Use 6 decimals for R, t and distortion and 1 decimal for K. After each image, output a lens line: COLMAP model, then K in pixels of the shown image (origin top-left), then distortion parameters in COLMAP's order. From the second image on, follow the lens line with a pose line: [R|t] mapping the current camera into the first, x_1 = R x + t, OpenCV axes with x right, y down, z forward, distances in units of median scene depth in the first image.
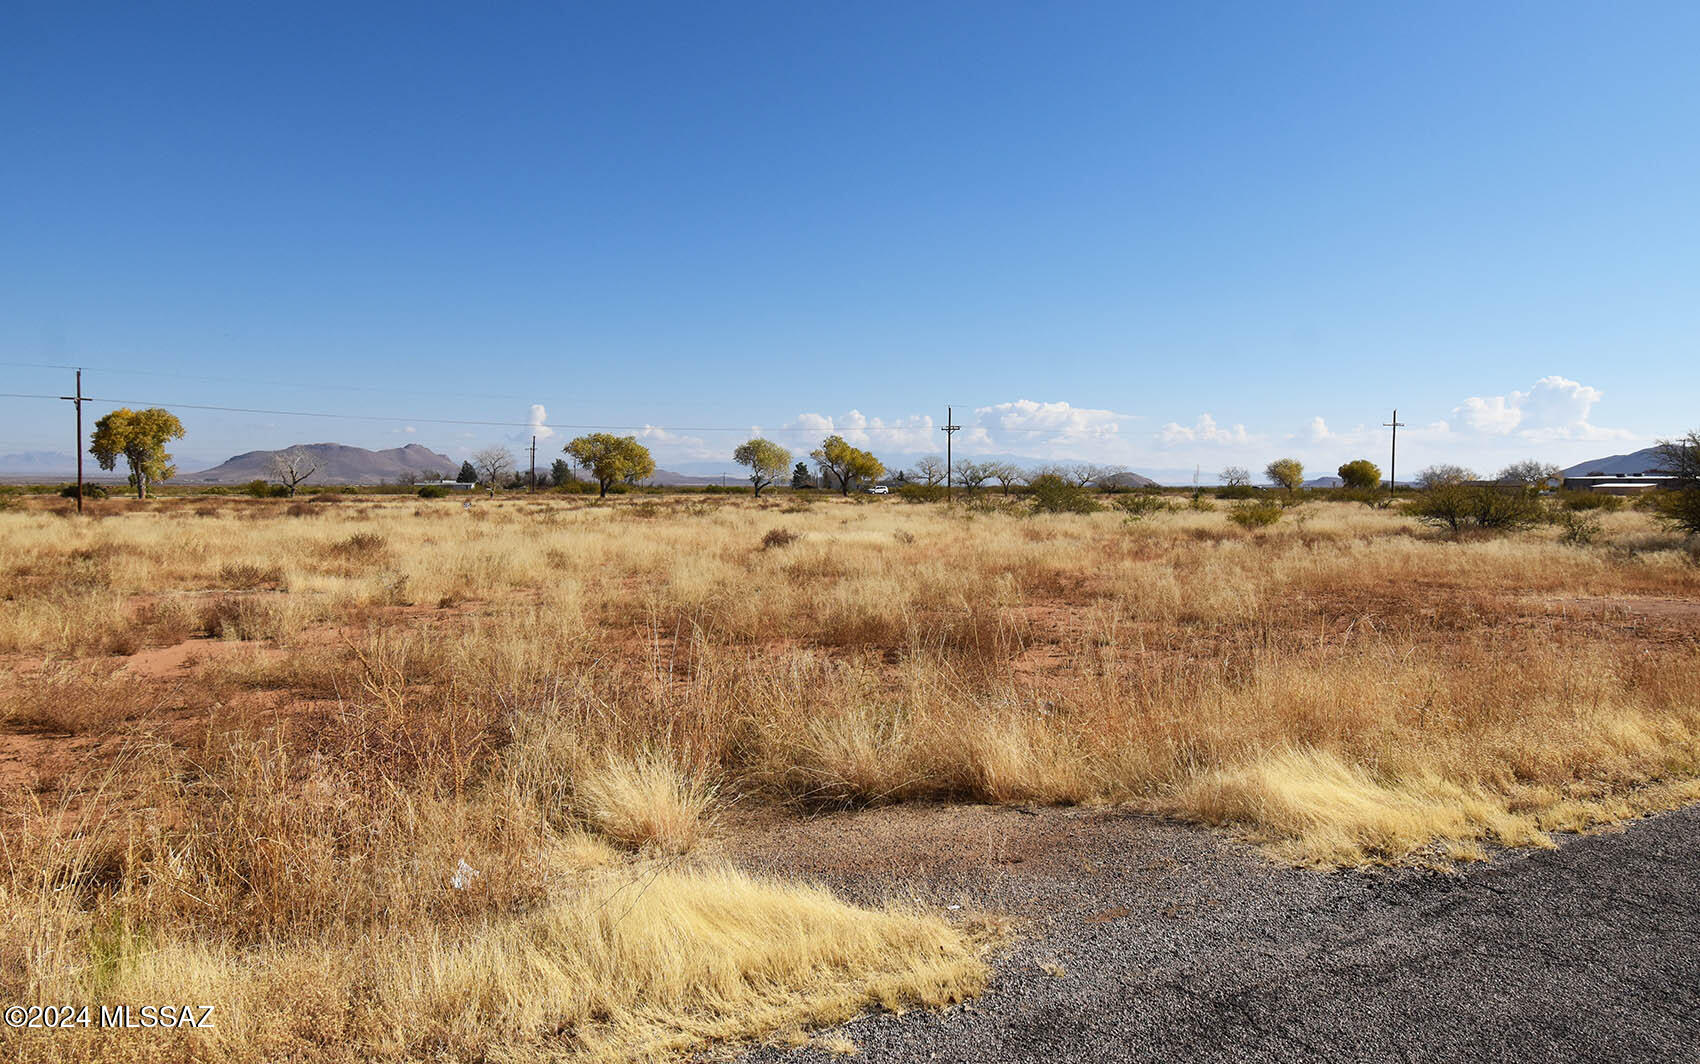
lens RADIAL K [[1175.9, 0, 849.2], [0, 1175.9, 529.1], [0, 0, 1]] dist [-0.004957, -0.009212]
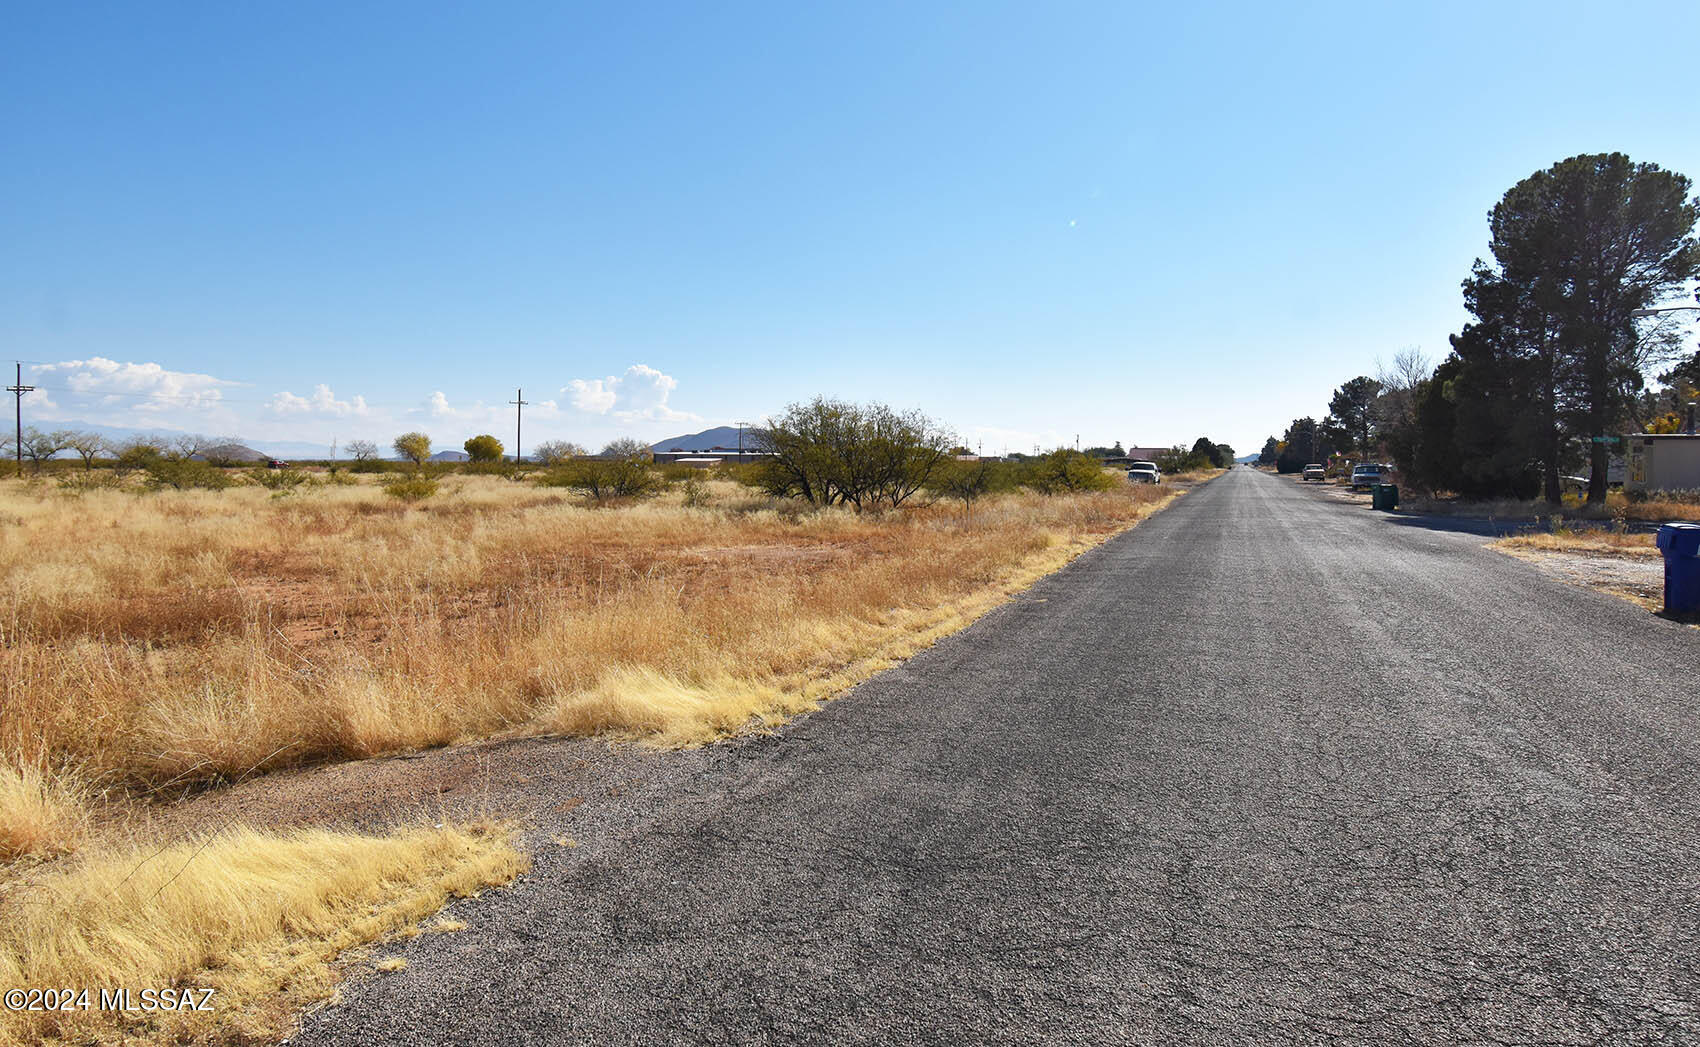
lens RADIAL K [[1181.4, 0, 849.9], [0, 1181.4, 519.7], [0, 0, 1]] dist [0.016017, -0.003399]
pose [[0.748879, -0.031698, 0.661948, -0.263008], [0.022688, 0.999496, 0.022194, 0.006218], [-0.662318, -0.001603, 0.749221, -0.089281]]
